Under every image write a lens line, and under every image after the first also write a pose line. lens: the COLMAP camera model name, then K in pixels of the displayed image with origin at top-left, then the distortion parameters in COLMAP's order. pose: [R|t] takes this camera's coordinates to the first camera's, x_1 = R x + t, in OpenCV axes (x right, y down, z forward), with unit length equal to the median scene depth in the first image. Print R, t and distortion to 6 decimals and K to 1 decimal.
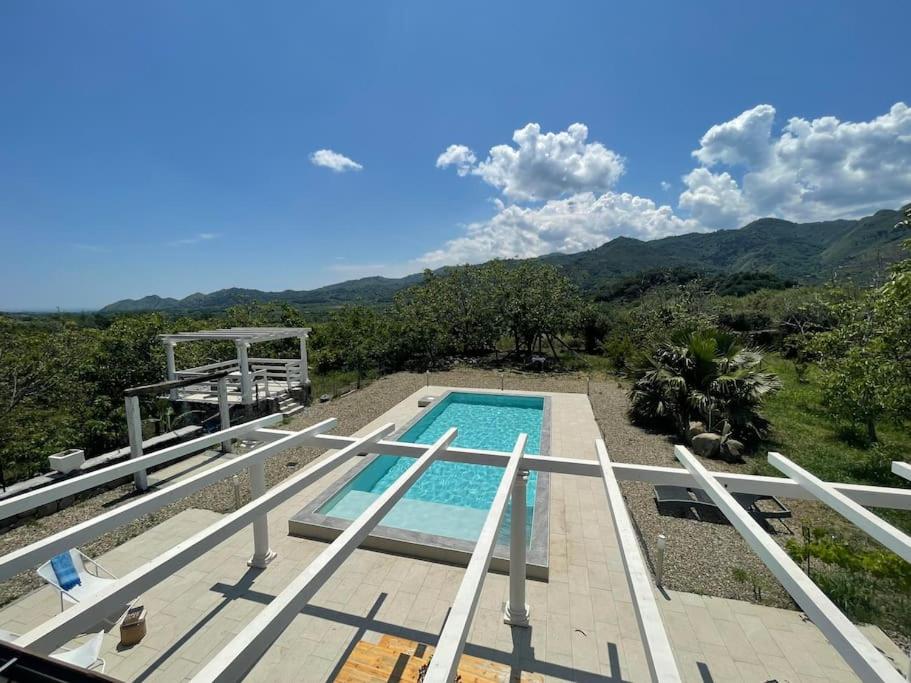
lens RADIAL K [[366.7, 0, 454.5], [0, 366.7, 364.3], [0, 0, 1]] dist [-0.008143, 0.000056]
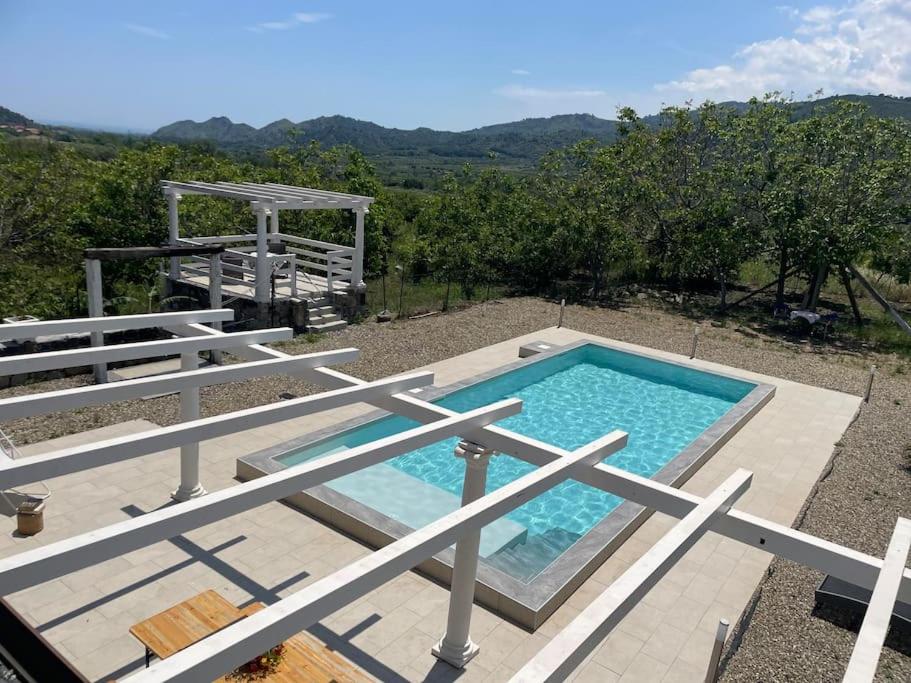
lens RADIAL K [[685.4, 0, 455.3], [0, 685.4, 372.0], [0, 0, 1]] dist [0.094067, -0.115411]
pose [[0.926145, 0.194063, -0.323412, 0.161548], [-0.154004, 0.977311, 0.145419, -0.003017], [0.344294, -0.084873, 0.935018, -0.054346]]
